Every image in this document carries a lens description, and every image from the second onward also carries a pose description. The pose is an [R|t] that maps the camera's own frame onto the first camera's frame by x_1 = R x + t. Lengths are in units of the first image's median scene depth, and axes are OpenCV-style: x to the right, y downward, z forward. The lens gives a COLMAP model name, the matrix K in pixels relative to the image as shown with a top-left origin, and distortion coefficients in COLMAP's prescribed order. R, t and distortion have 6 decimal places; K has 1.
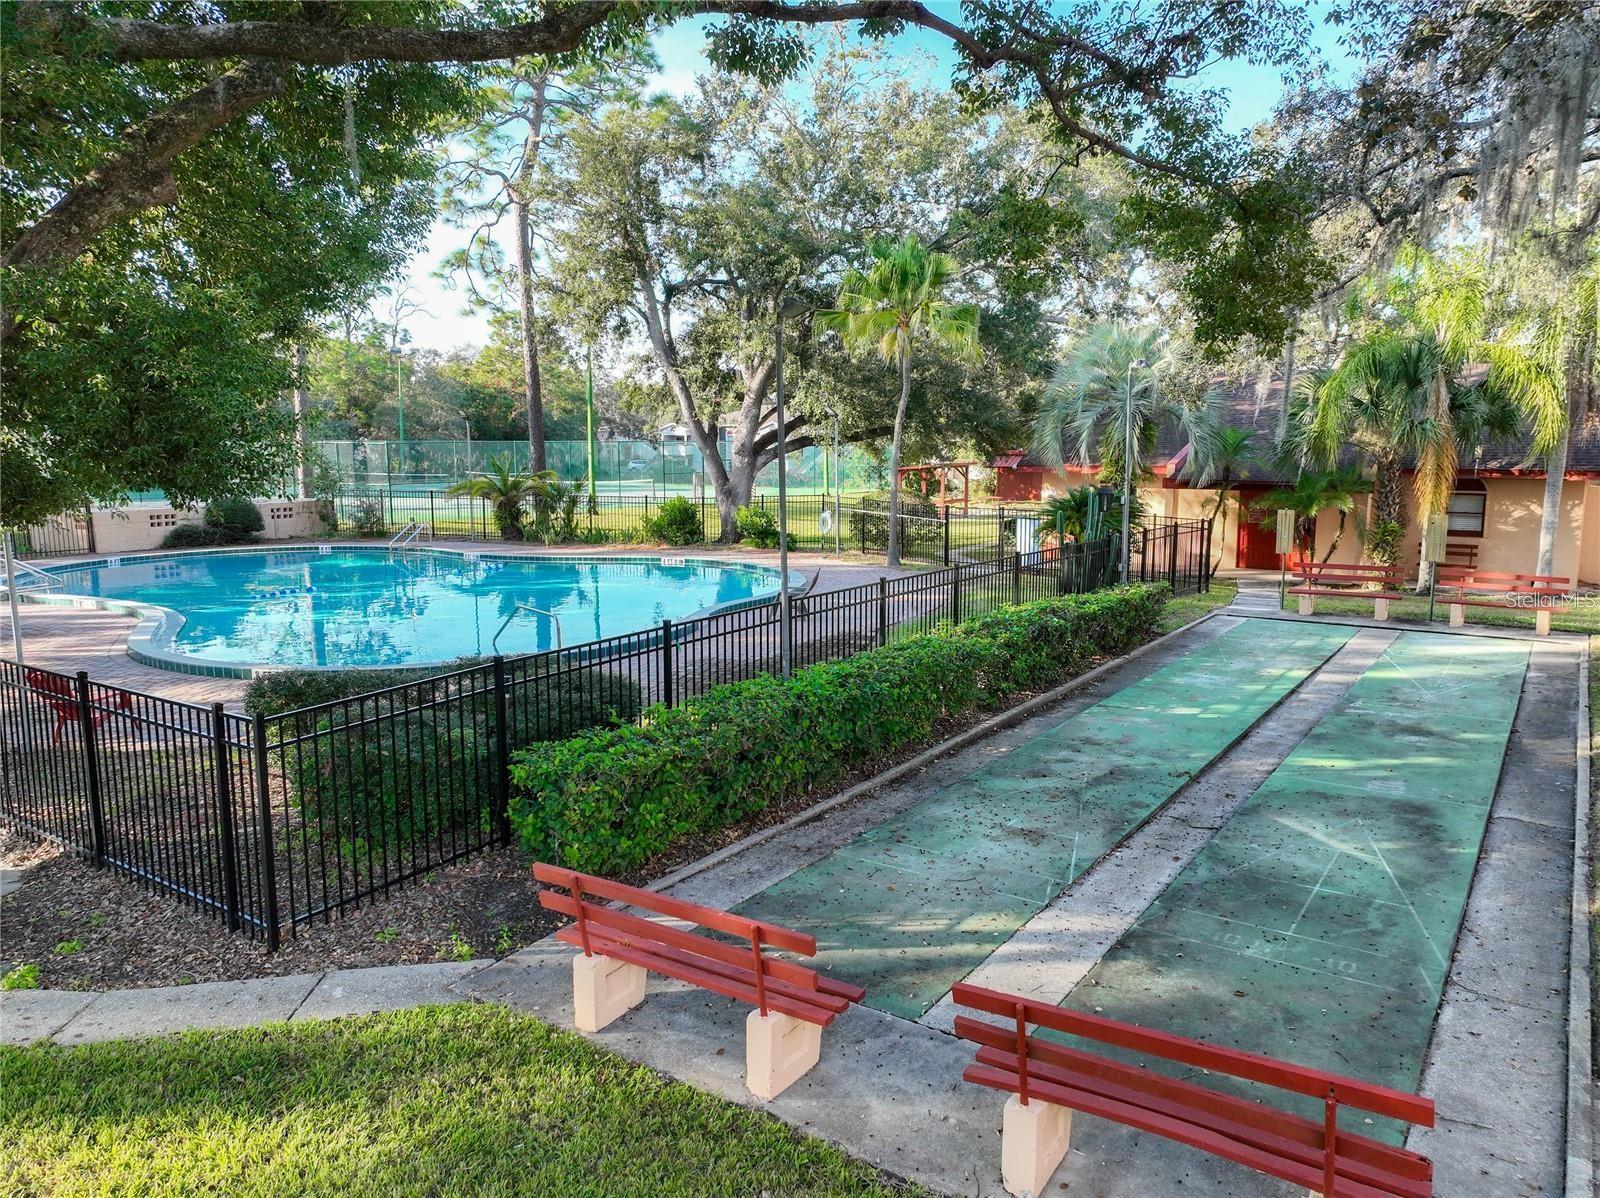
lens RADIAL K [[1153.3, 0, 801.1], [0, 1153.3, 604.3], [0, 0, 1]] dist [0.014224, -0.000193]
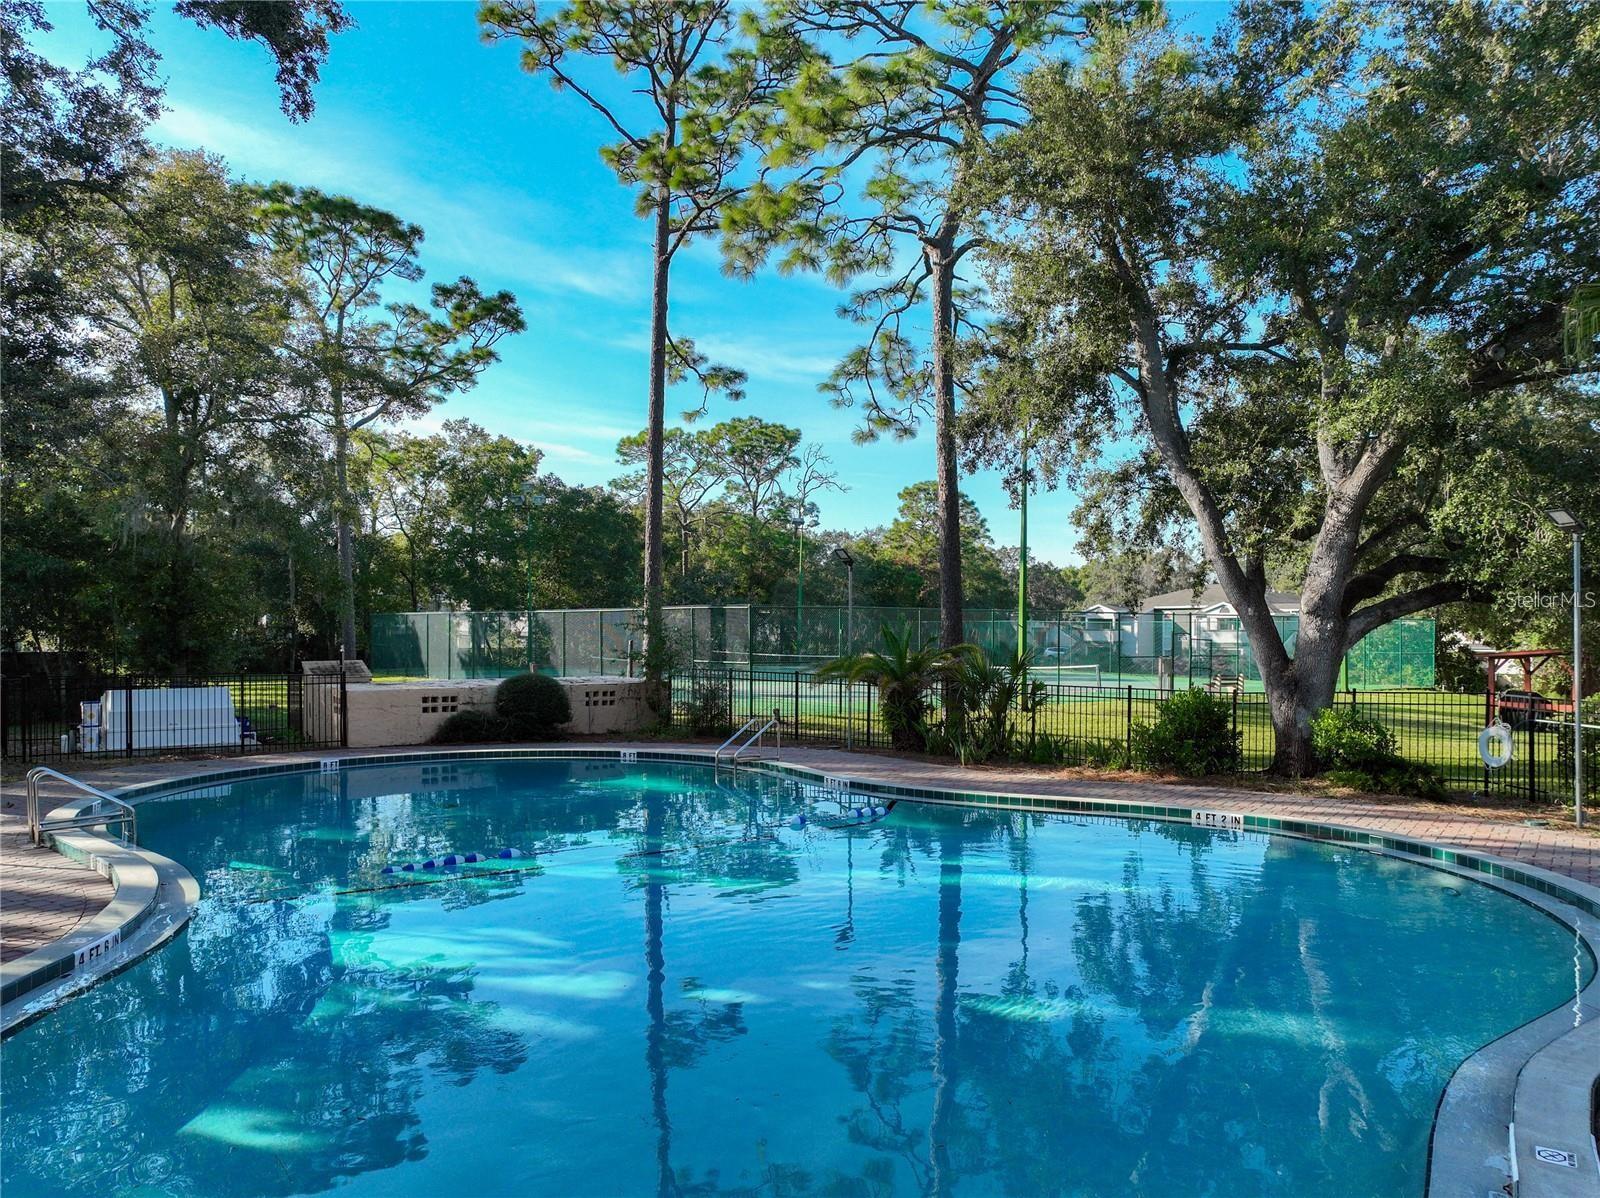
lens RADIAL K [[1153.3, 0, 806.8], [0, 1153.3, 609.9], [0, 0, 1]] dist [0.014224, -0.000193]
pose [[0.942235, 0.002507, -0.334944, -0.088928], [-0.056048, 0.987053, -0.150281, -0.032953], [0.330231, 0.160373, 0.930176, 0.372924]]
